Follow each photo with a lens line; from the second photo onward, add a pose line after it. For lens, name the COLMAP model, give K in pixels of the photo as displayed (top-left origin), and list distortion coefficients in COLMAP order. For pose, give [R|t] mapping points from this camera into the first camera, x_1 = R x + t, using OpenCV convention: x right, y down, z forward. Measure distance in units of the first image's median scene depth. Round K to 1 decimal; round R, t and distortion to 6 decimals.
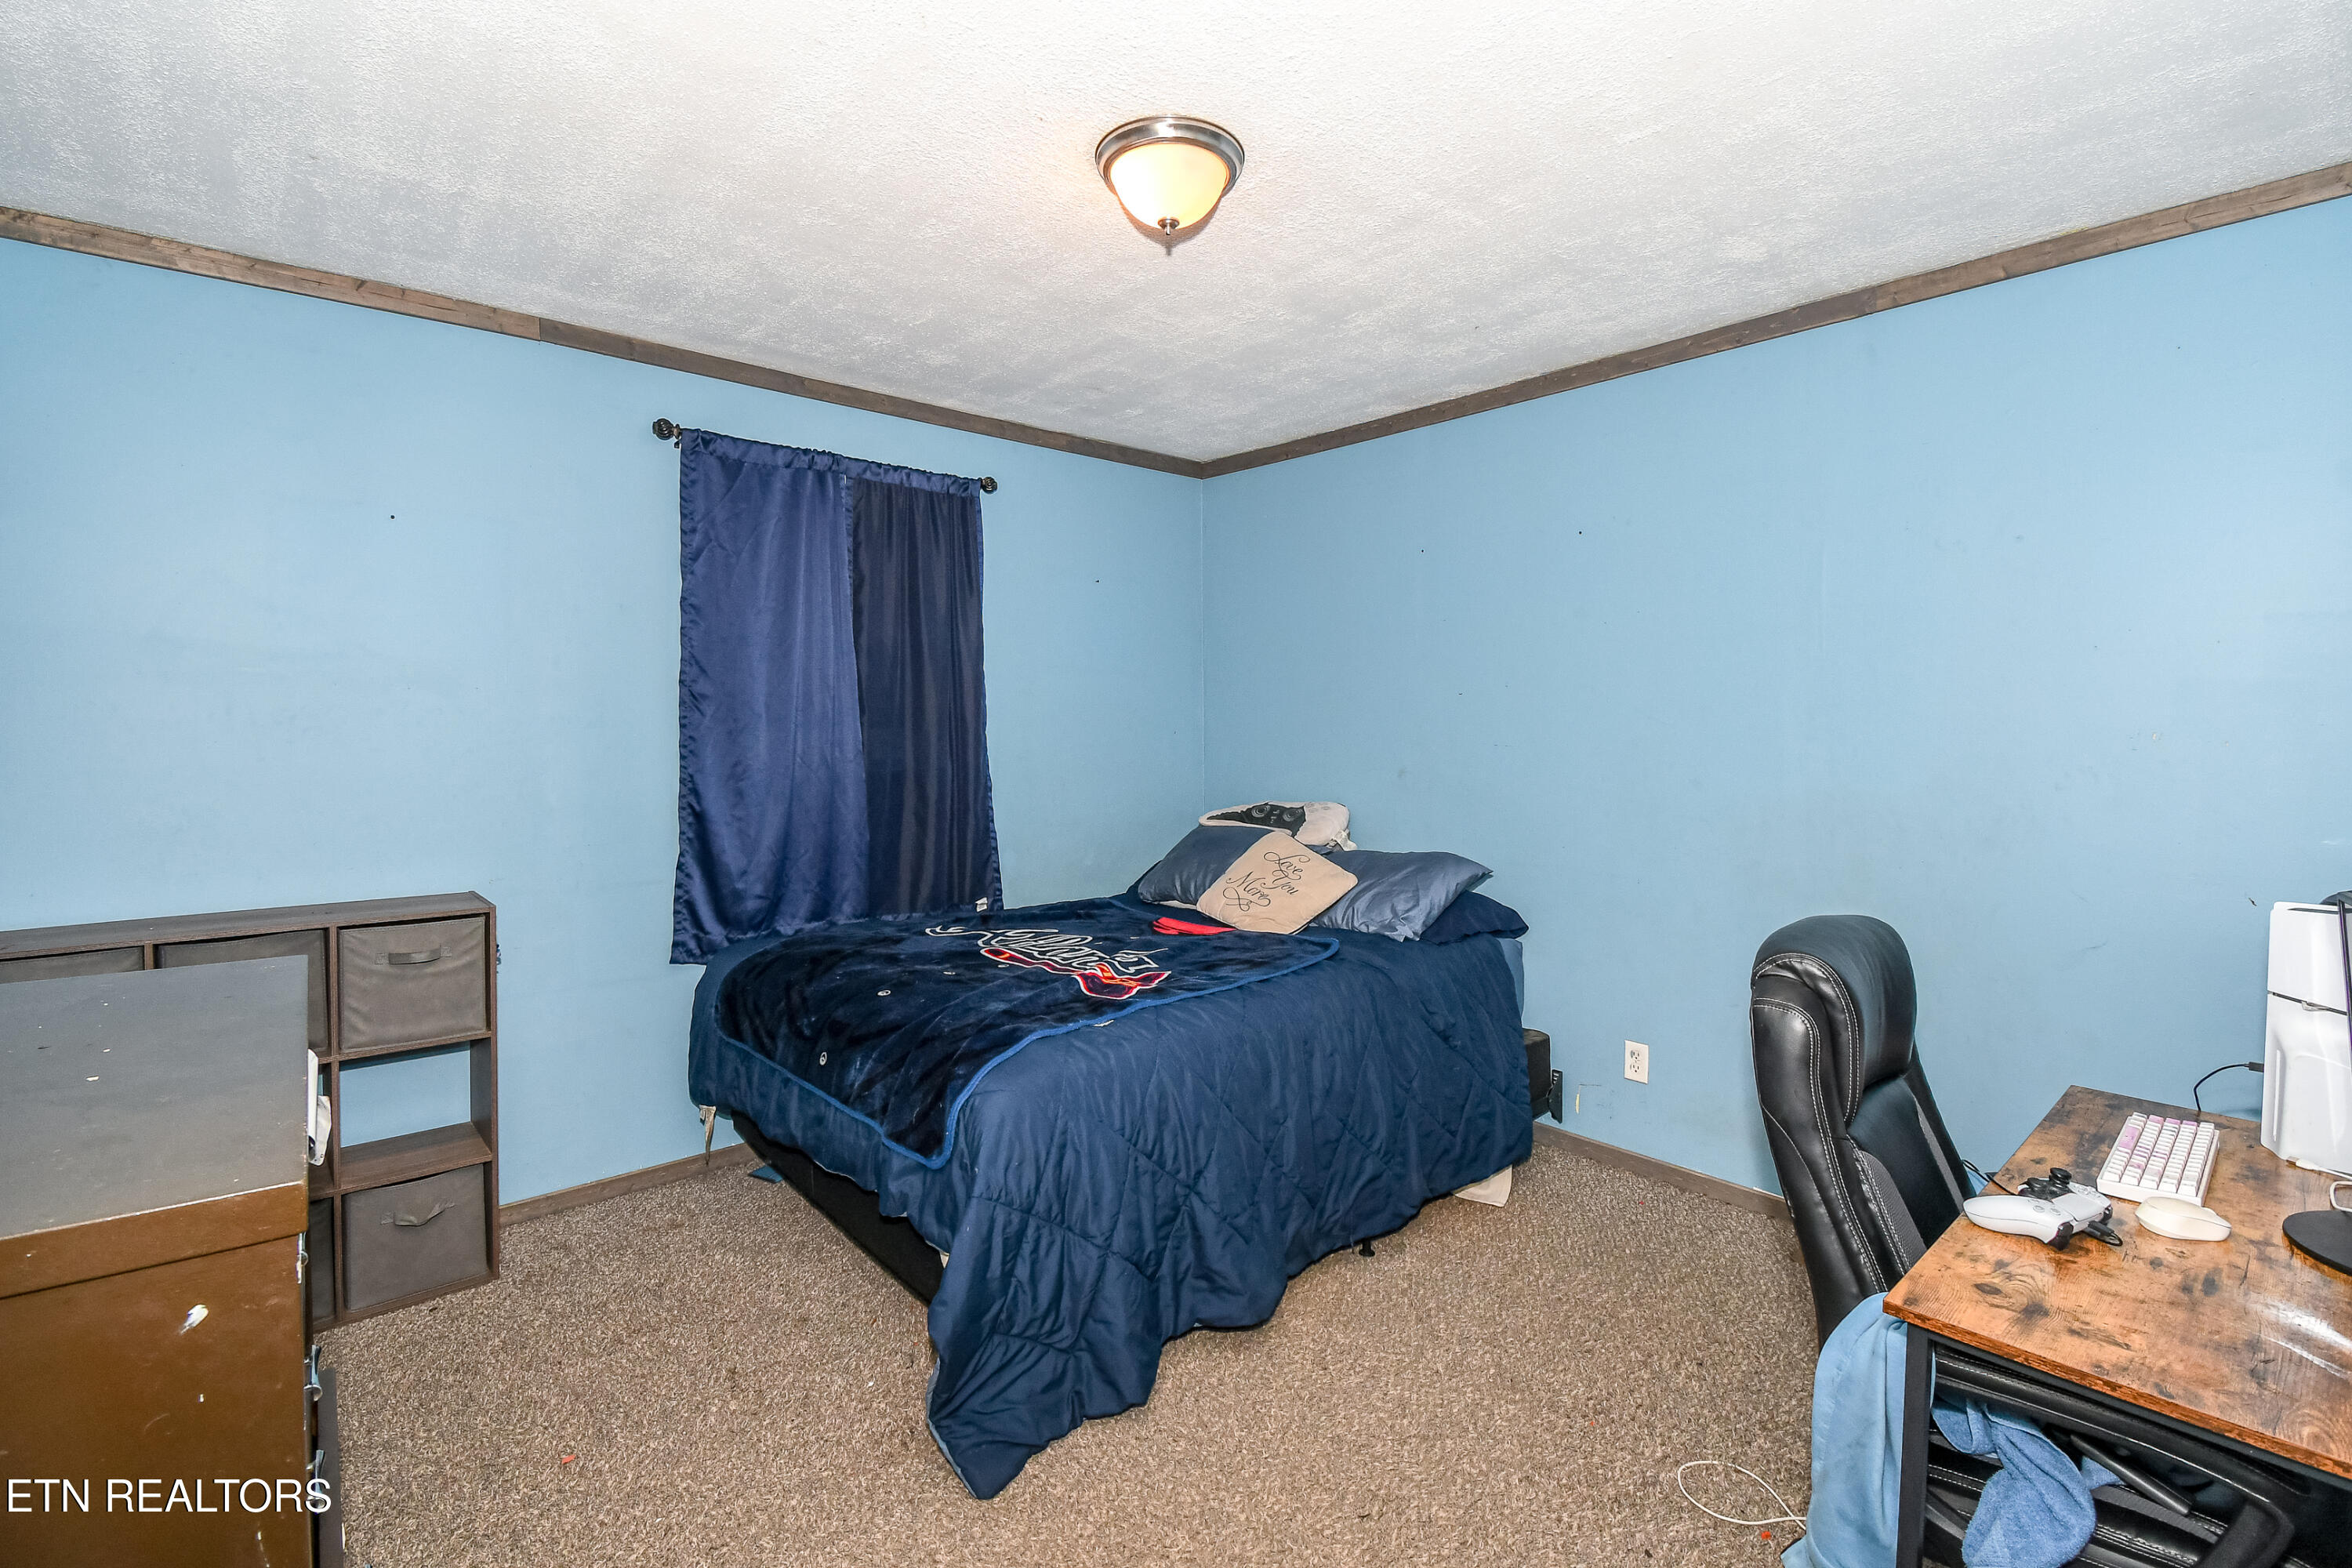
lens RADIAL K [[1033.8, 0, 1176.6], [0, 1033.8, 734.8], [0, 0, 1]] dist [0.019178, -0.019798]
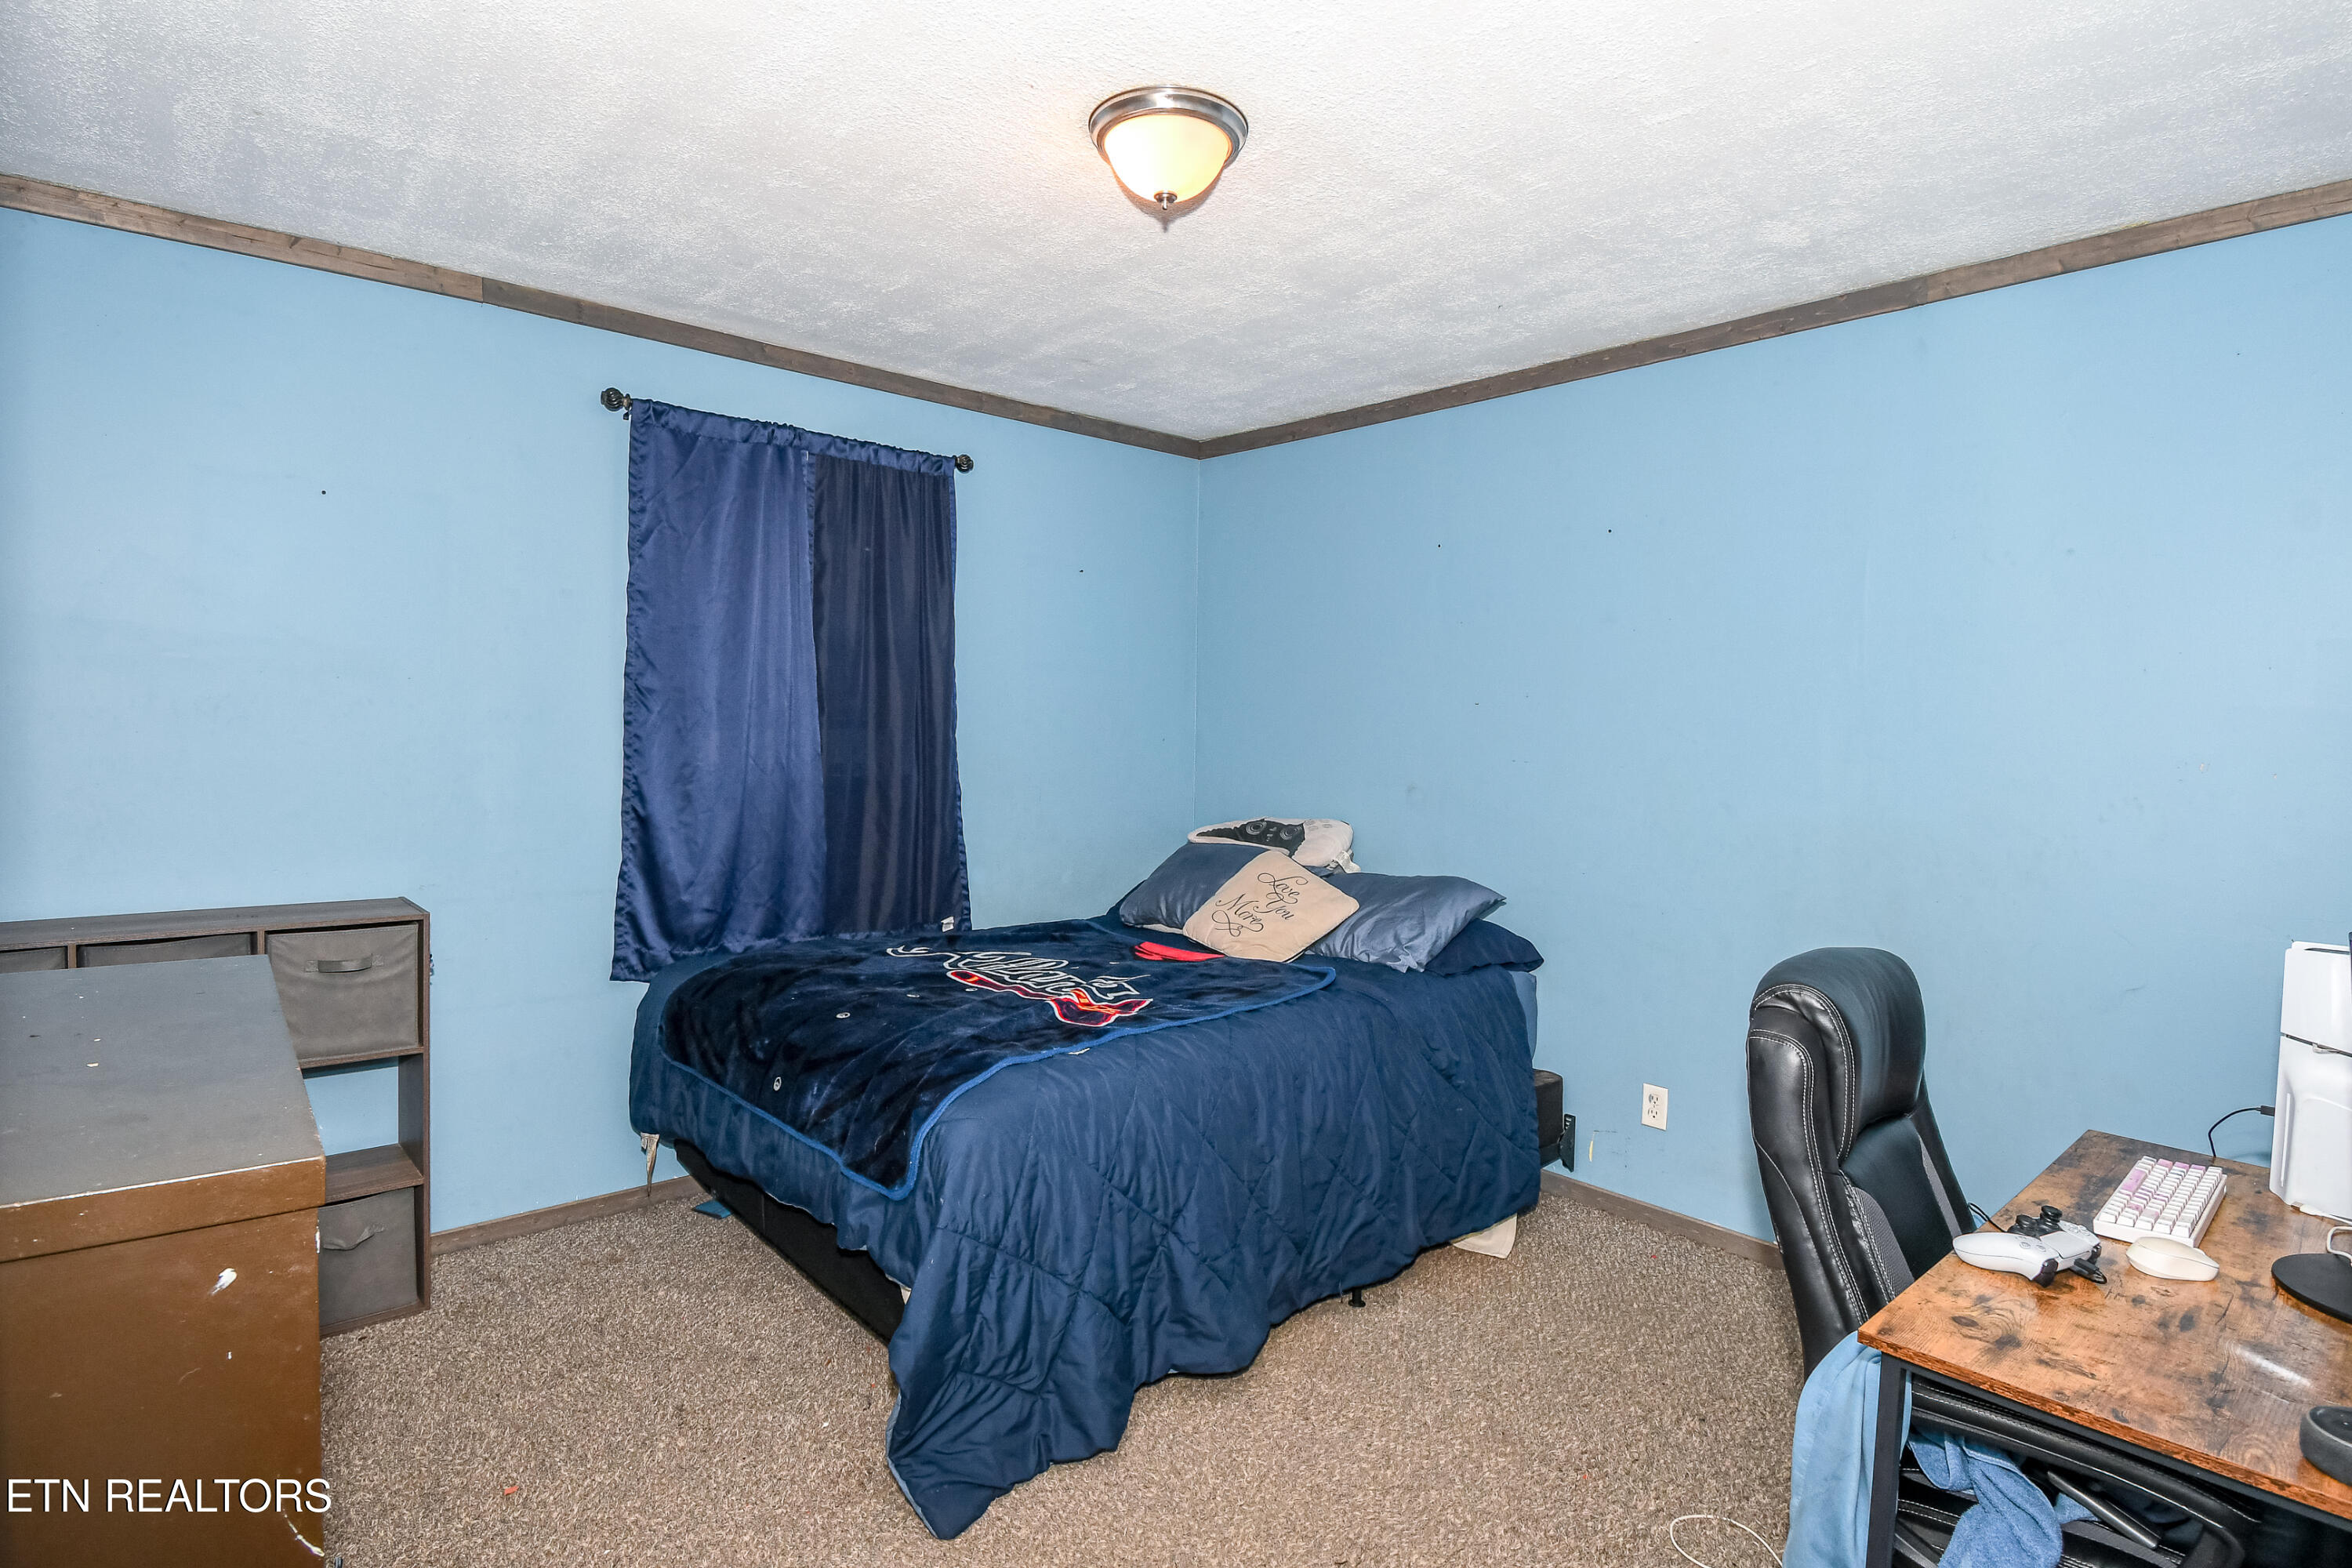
lens RADIAL K [[1233.6, 0, 1178.9], [0, 1233.6, 745.4], [0, 0, 1]] dist [0.017395, -0.031297]
pose [[0.999778, 0.020063, 0.006507, 0.007028], [-0.020111, 0.999771, 0.007382, -0.007628], [-0.006357, -0.007511, 0.999952, -0.117682]]
